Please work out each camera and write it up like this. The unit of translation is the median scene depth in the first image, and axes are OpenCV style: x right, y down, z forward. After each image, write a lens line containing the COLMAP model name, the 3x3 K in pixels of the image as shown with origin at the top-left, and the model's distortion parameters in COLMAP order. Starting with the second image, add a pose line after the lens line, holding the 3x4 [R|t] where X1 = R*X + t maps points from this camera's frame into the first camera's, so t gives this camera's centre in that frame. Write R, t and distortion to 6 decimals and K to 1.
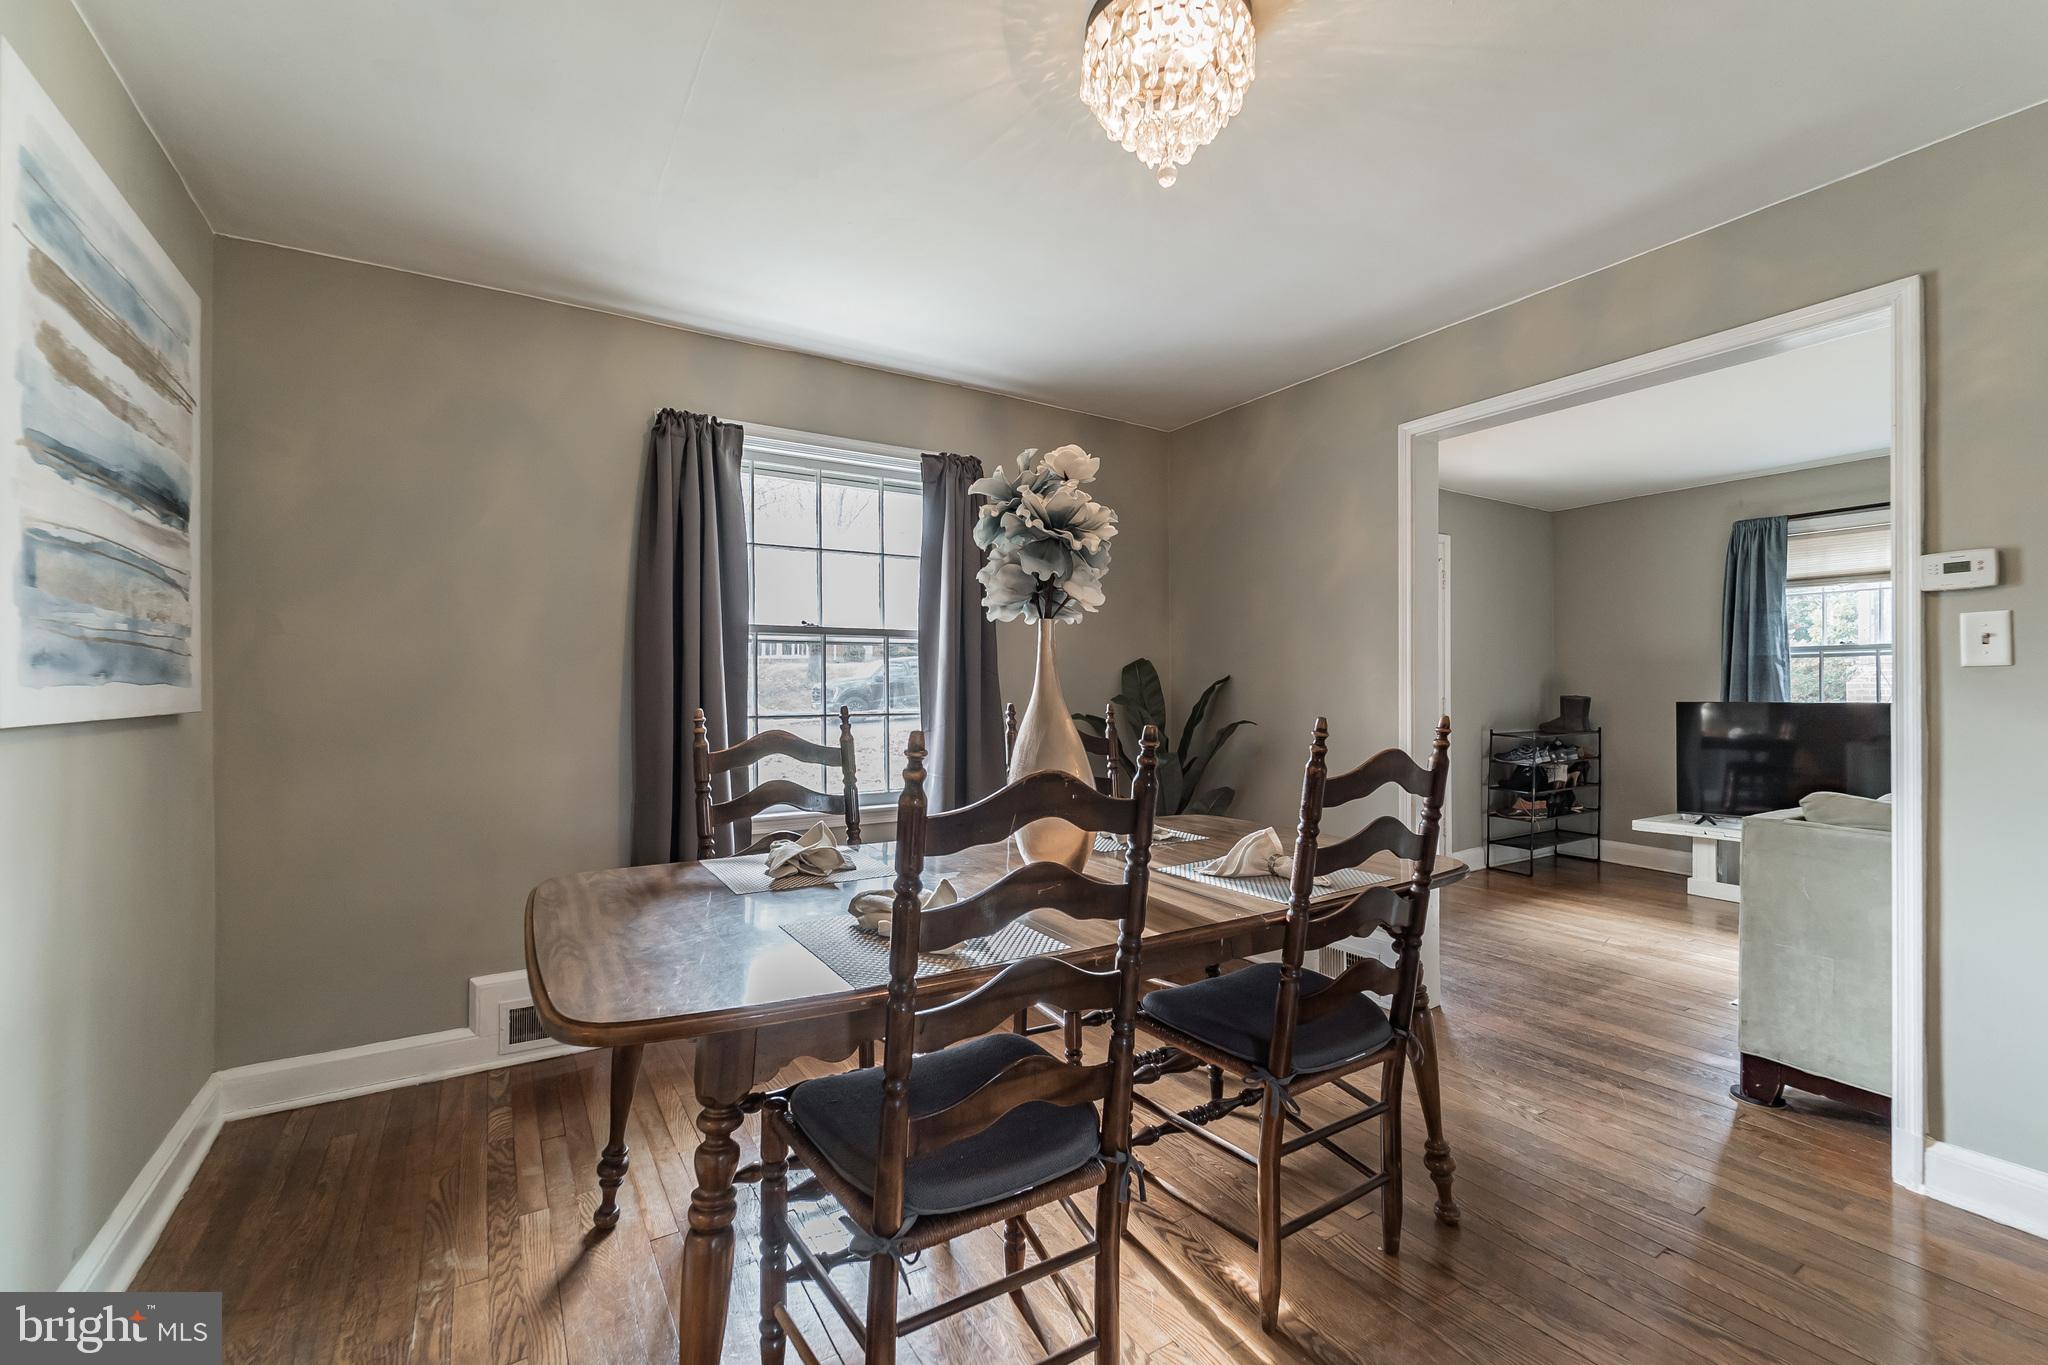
lens RADIAL K [[863.0, 0, 1024.0], [0, 863.0, 682.5], [0, 0, 1]] dist [-0.002682, -0.000494]
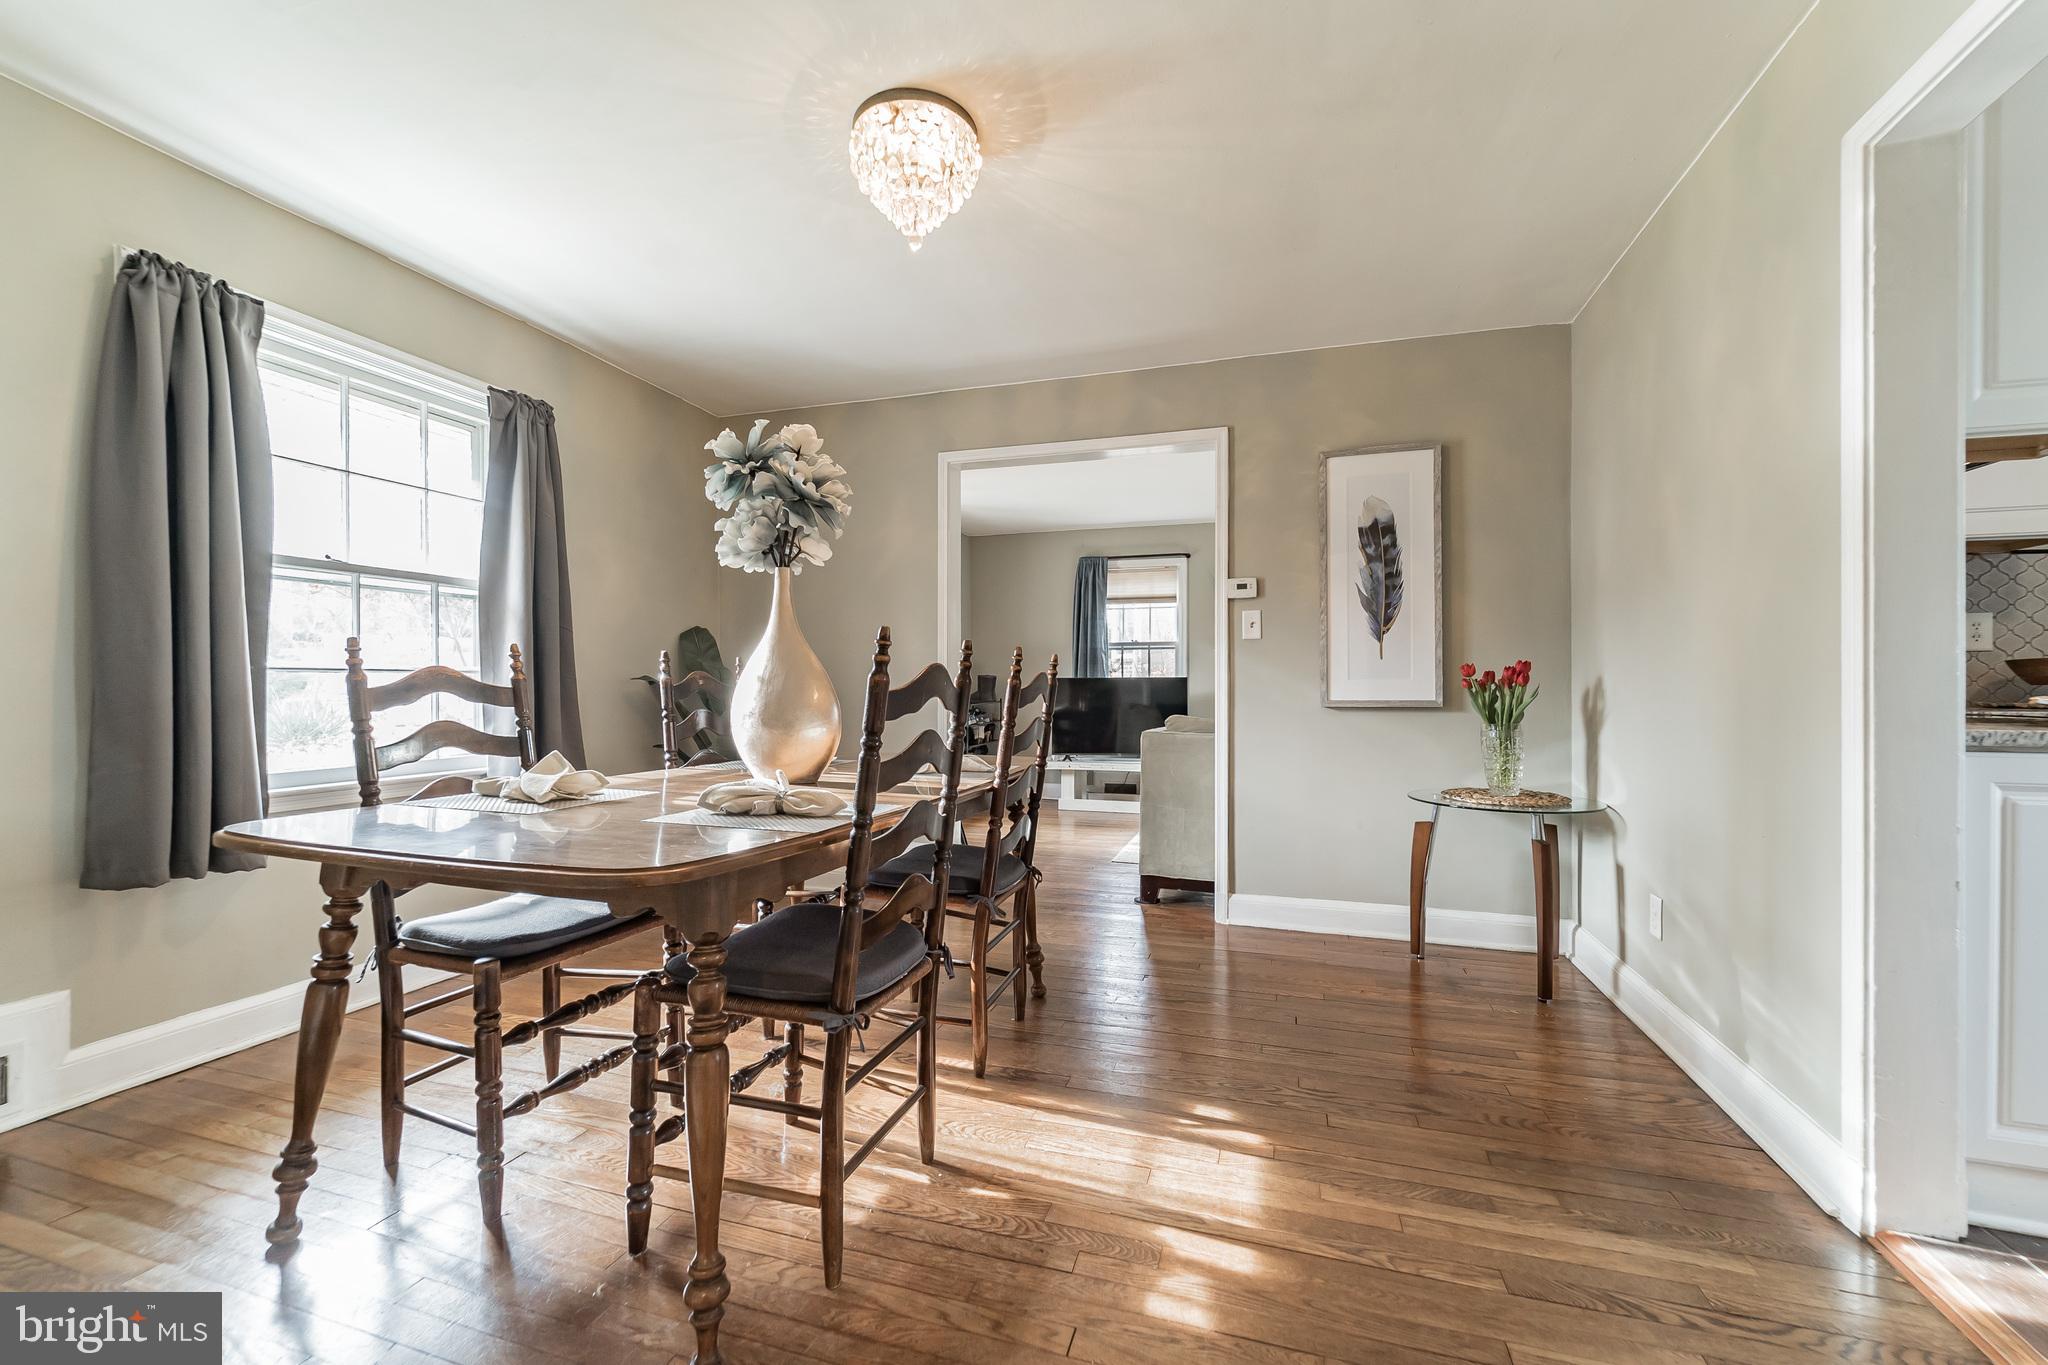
lens RADIAL K [[844.9, 0, 1024.0], [0, 844.9, 682.5], [0, 0, 1]] dist [0.001008, -0.000131]
pose [[0.756468, 0.007290, 0.653991, -0.308508], [-0.006621, 0.999972, -0.003488, 0.054556], [-0.653998, -0.001691, 0.756495, -0.057221]]
